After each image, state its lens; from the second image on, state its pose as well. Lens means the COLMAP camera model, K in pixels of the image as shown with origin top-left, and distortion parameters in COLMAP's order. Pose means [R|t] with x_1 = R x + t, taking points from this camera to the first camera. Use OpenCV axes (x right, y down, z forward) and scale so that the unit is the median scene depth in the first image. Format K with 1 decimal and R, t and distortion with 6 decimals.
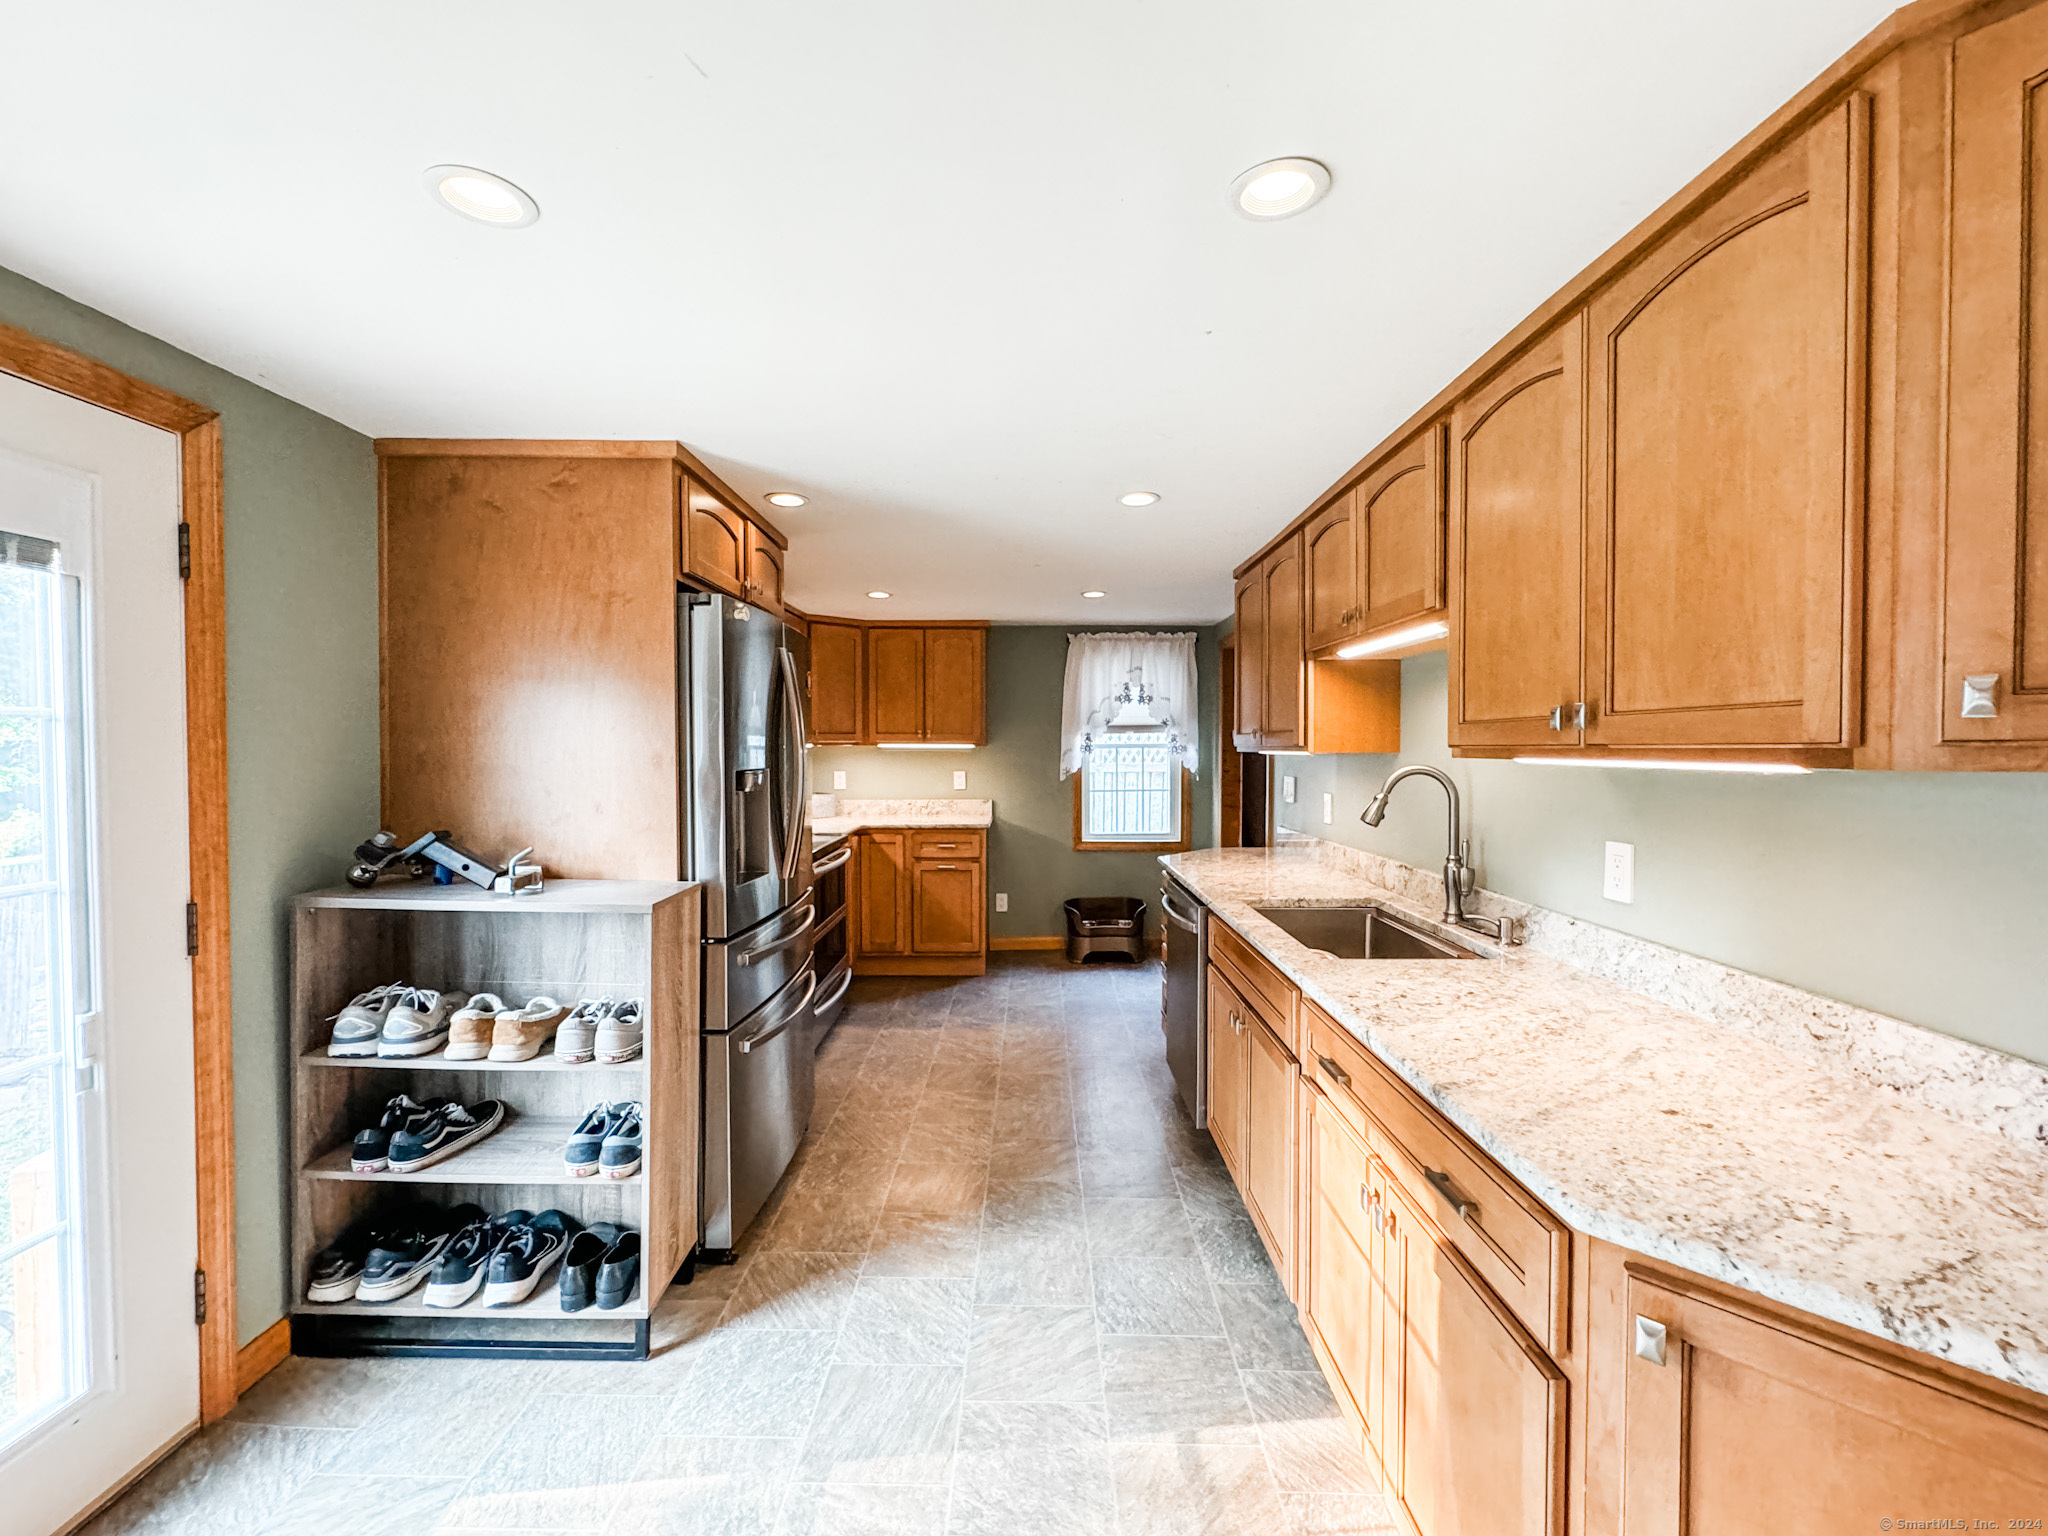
lens RADIAL K [[812.8, 0, 1019.9], [0, 812.8, 762.9], [0, 0, 1]] dist [0.000312, 0.000633]
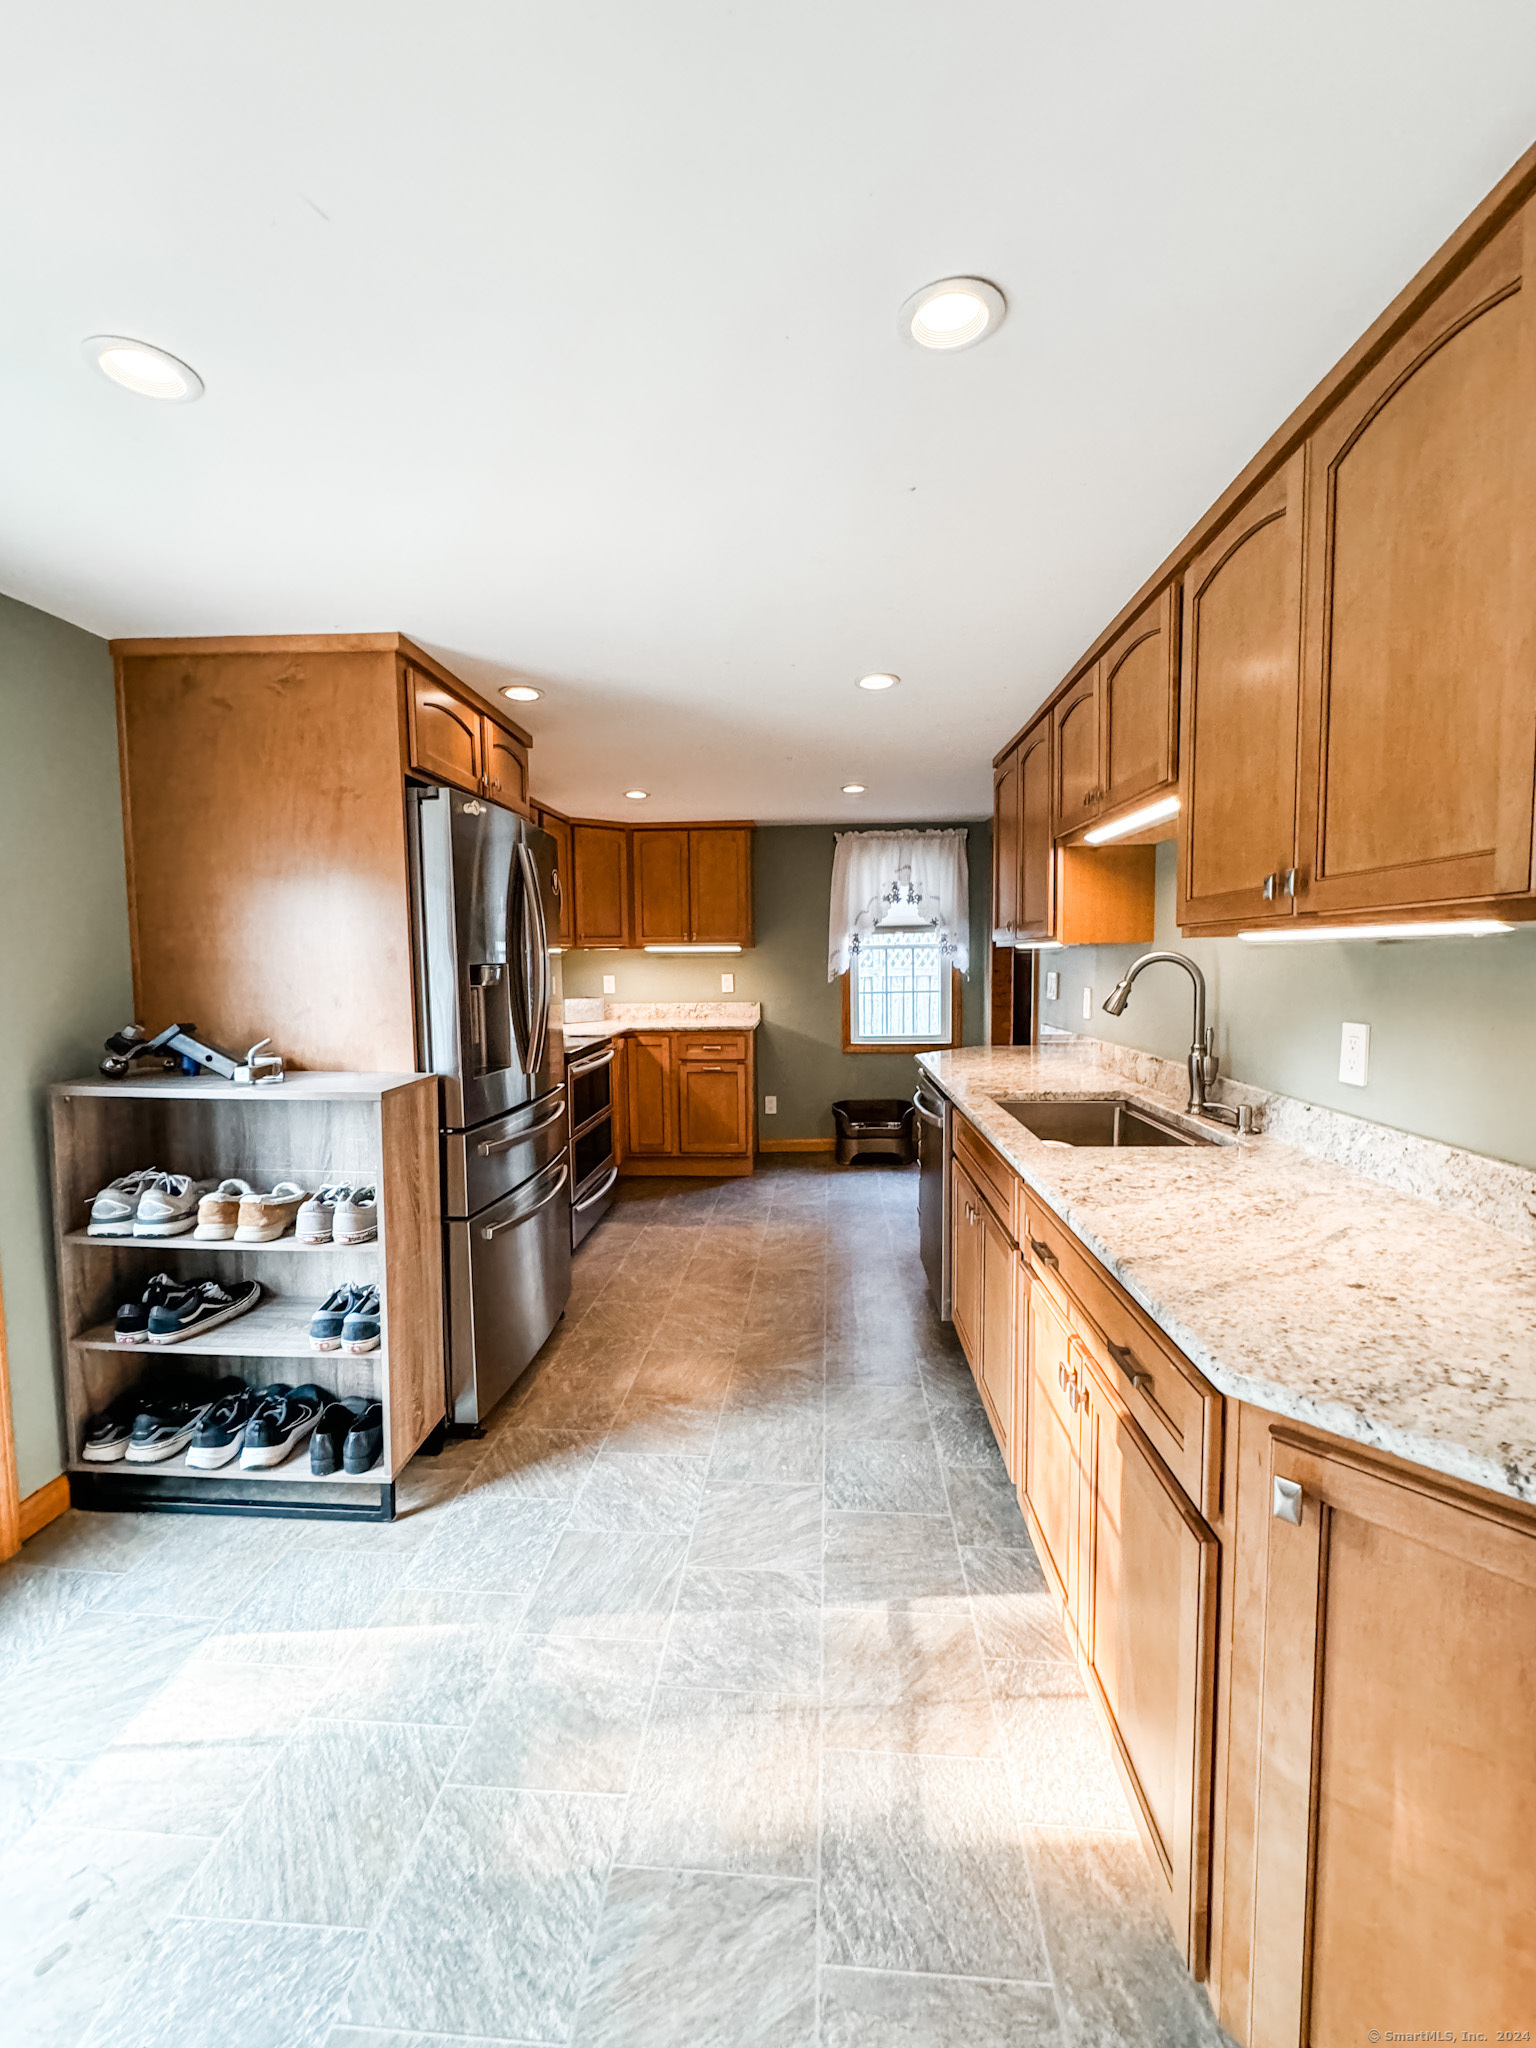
lens RADIAL K [[815.9, 0, 770.2], [0, 815.9, 1016.6], [0, 0, 1]] dist [0.001174, 0.000167]
pose [[0.998427, -0.007719, -0.055541, 0.092071], [0.010598, 0.998605, 0.051722, 0.029476], [0.055064, -0.052229, 0.997116, 0.004655]]
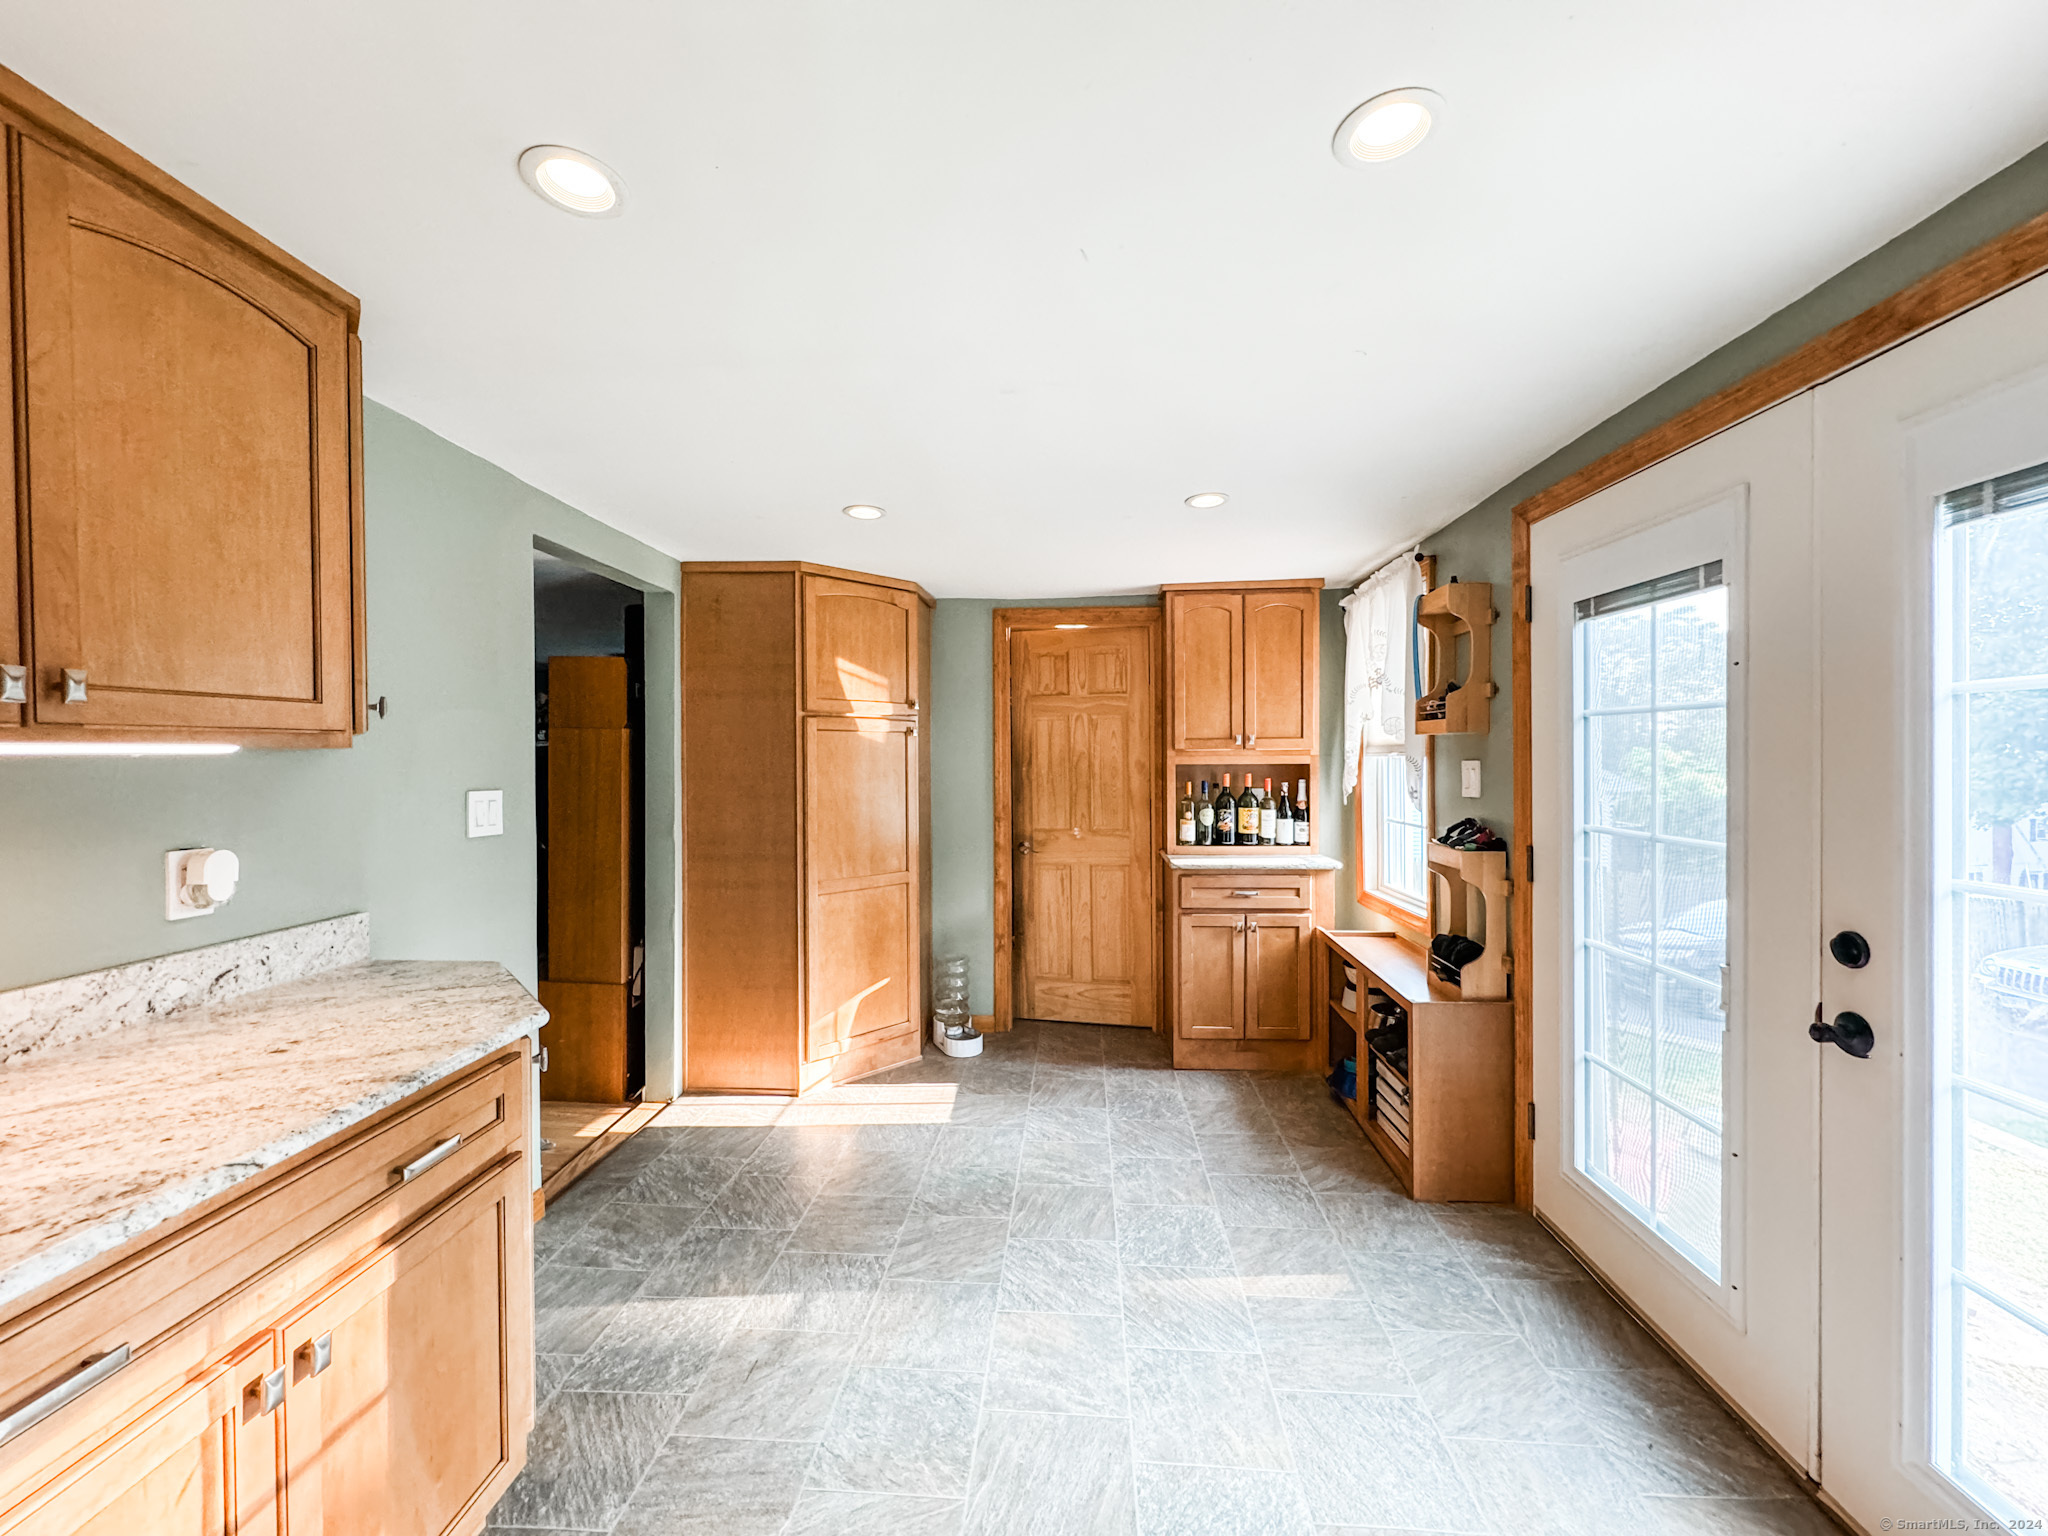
lens RADIAL K [[812.8, 0, 1019.9], [0, 812.8, 762.9], [0, 0, 1]] dist [0.000312, 0.000633]
pose [[-0.998751, 0.003631, 0.049840, -0.169959], [0.005158, 0.999521, 0.030528, -0.002524], [-0.049706, 0.030747, -0.998291, 1.197549]]
